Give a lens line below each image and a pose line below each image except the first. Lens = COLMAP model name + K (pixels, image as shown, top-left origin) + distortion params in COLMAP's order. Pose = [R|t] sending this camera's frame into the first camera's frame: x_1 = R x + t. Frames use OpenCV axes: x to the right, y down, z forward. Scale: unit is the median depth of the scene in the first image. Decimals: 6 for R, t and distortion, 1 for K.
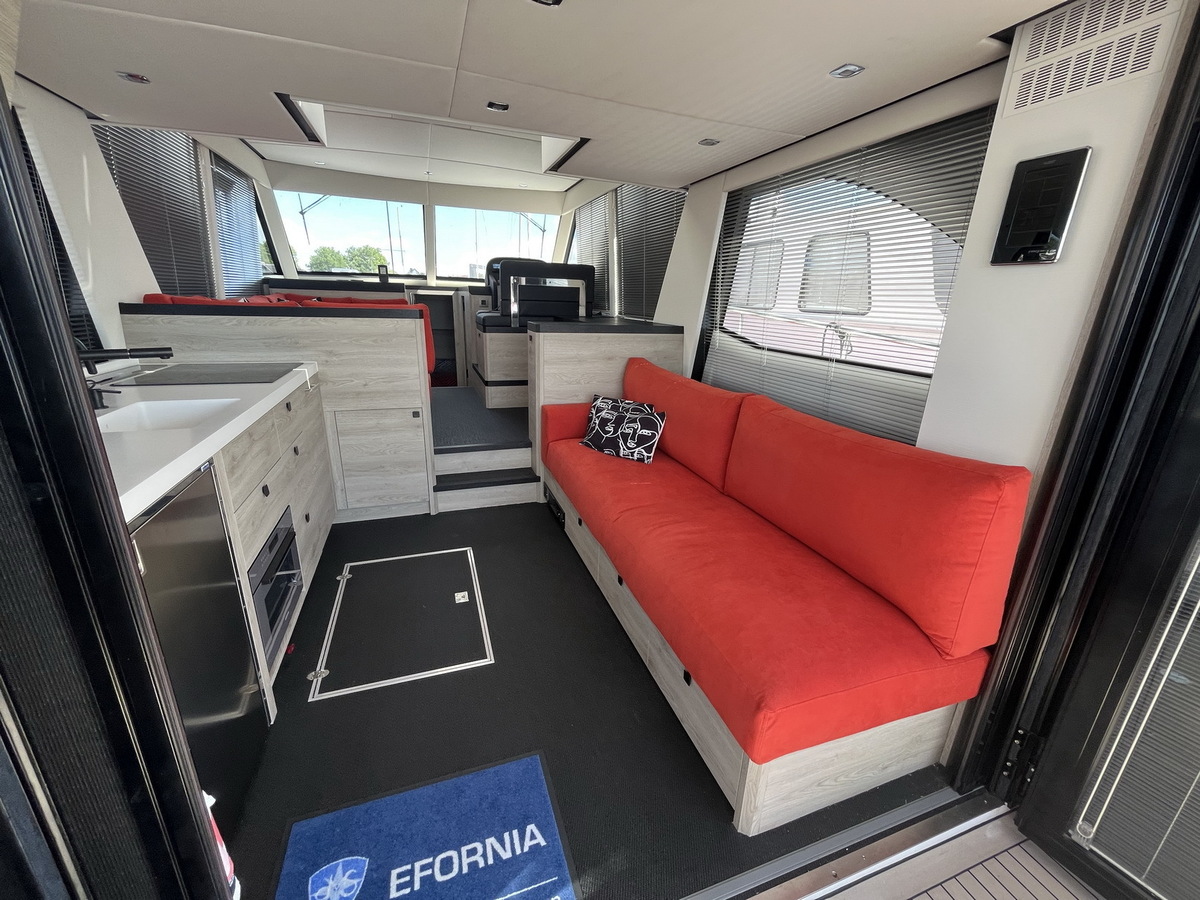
lens RADIAL K [[478.0, 0, 600.0], [0, 478.0, 450.0], [0, 0, 1]] dist [-0.002339, 0.000070]
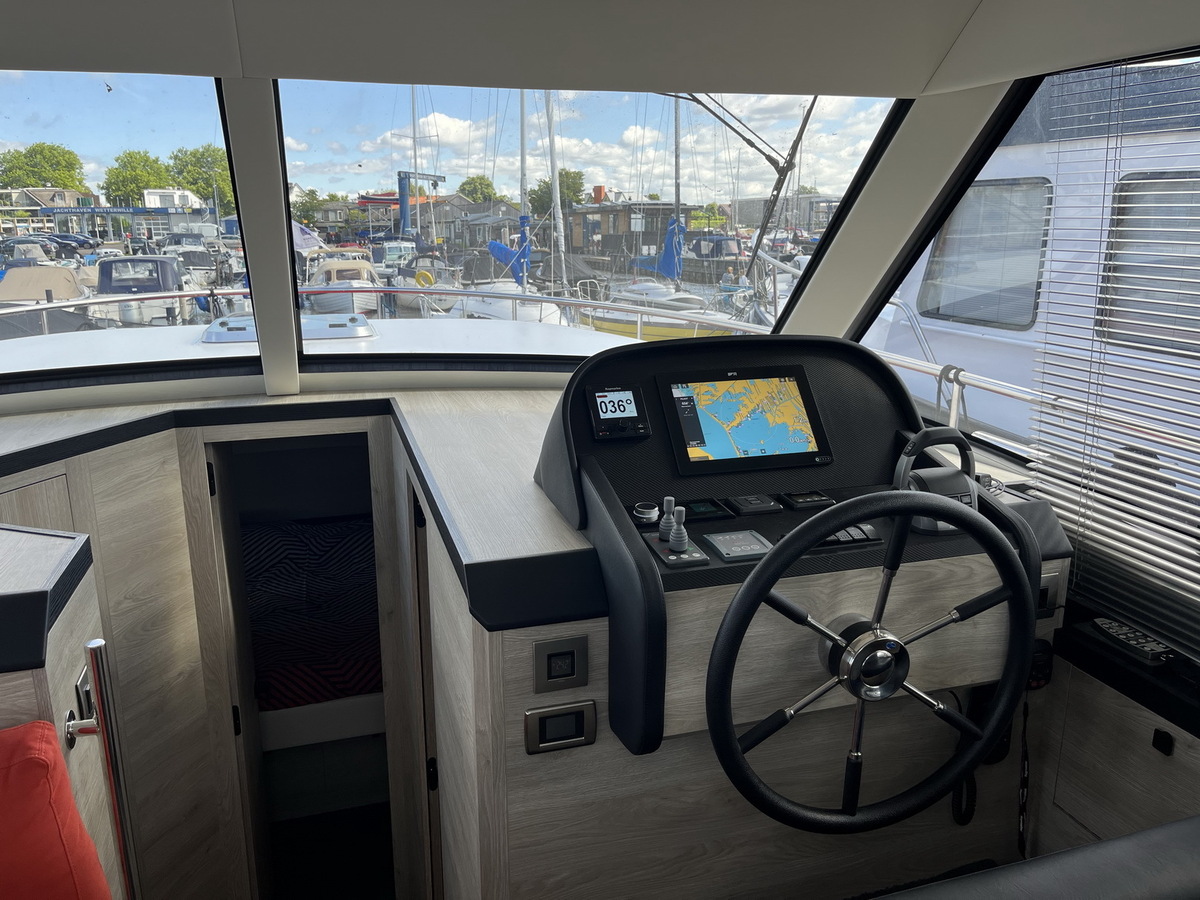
lens RADIAL K [[910.6, 0, 598.8], [0, 910.6, 456.6], [0, 0, 1]] dist [0.070870, -0.106960]
pose [[0.998204, -0.026069, -0.053928, -0.198718], [0.022821, 0.997938, -0.059996, -0.335239], [0.055380, 0.058657, 0.996741, 0.649445]]
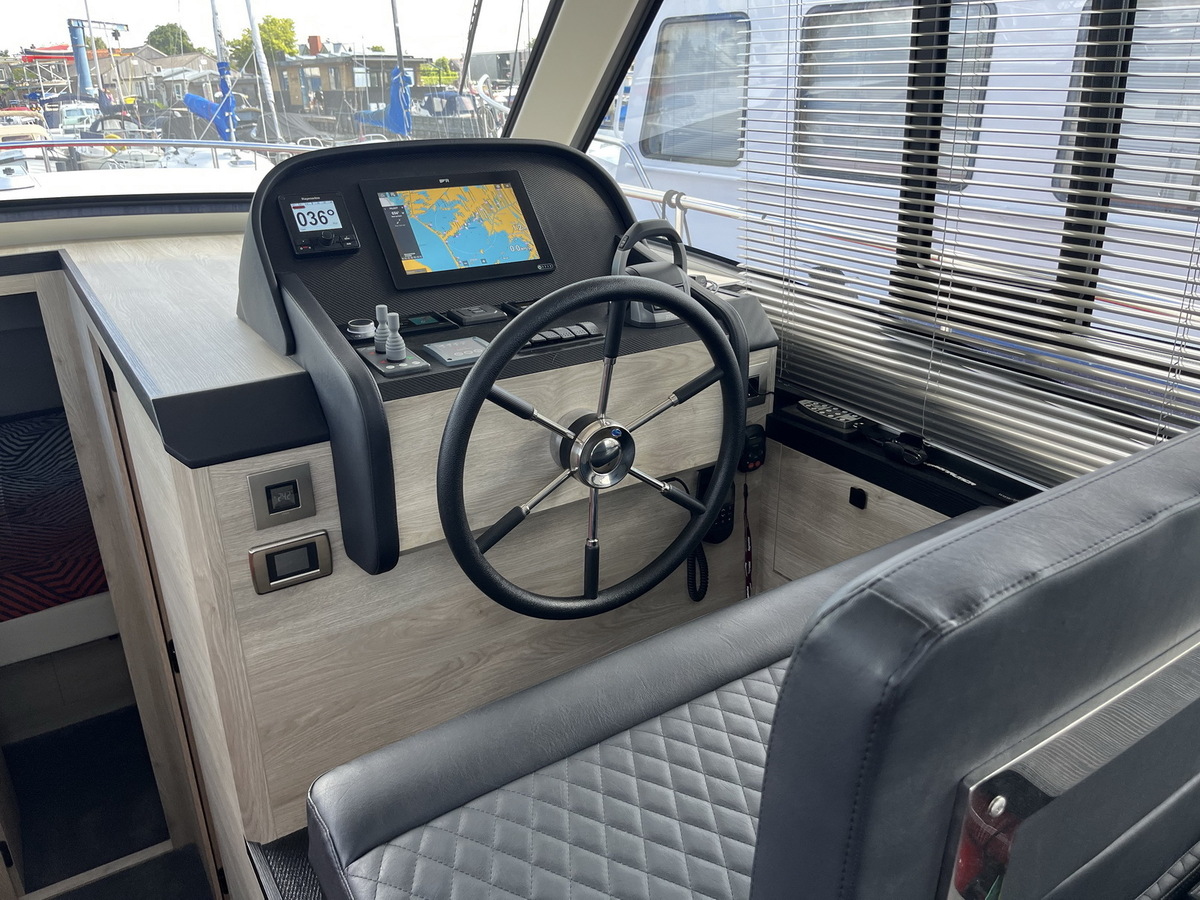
lens RADIAL K [[911.4, 0, 618.4], [0, 911.4, 455.4], [0, 0, 1]] dist [0.020775, 0.000687]
pose [[0.968875, -0.130304, 0.210479, -0.187449], [0.112205, 0.989056, 0.095804, -0.314178], [-0.220660, -0.069206, 0.972893, 0.657922]]
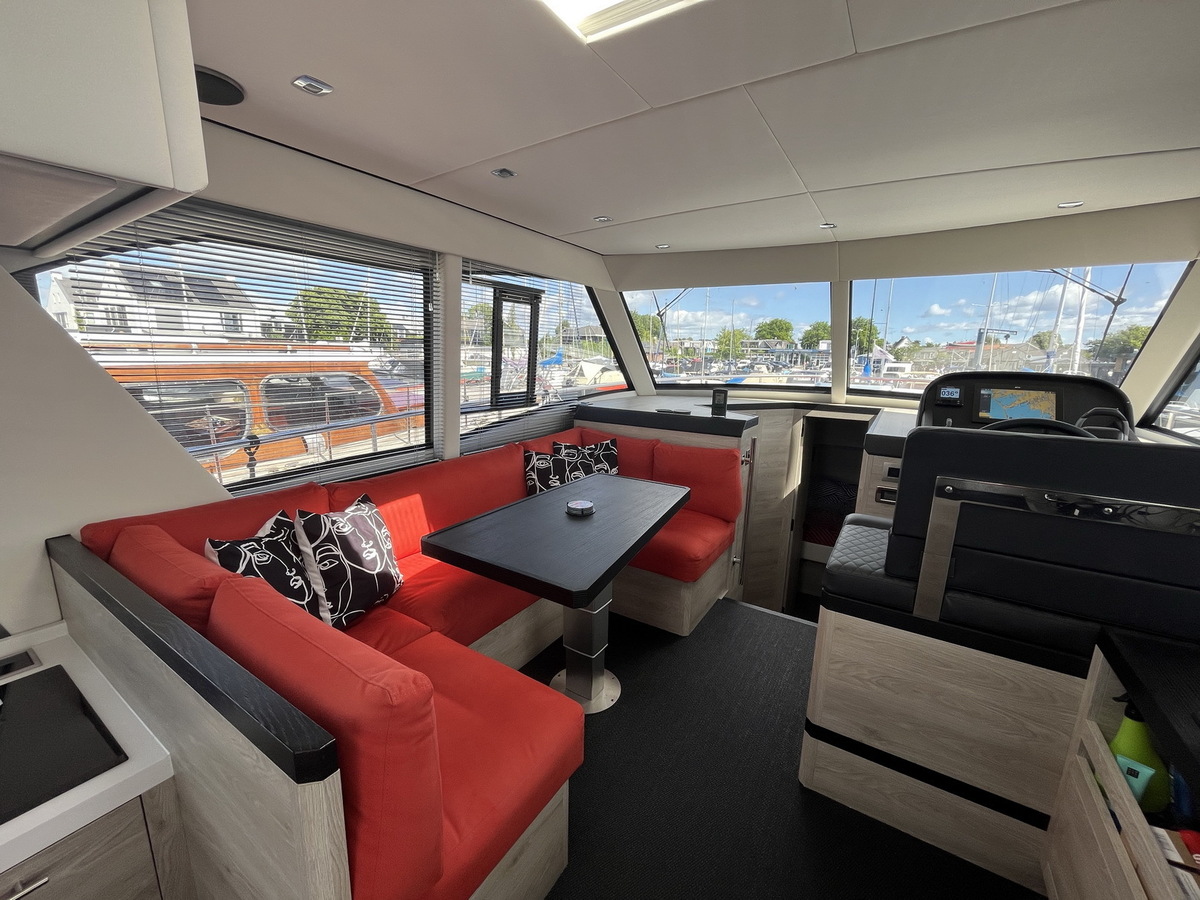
lens RADIAL K [[483.2, 0, 602.5], [0, 483.2, 452.6], [0, 0, 1]] dist [-0.003331, 0.000415]
pose [[0.620001, 0.138336, -0.772310, -0.059296], [-0.239302, 0.970774, -0.018223, -0.236357], [0.747217, 0.196114, 0.634985, 0.464383]]
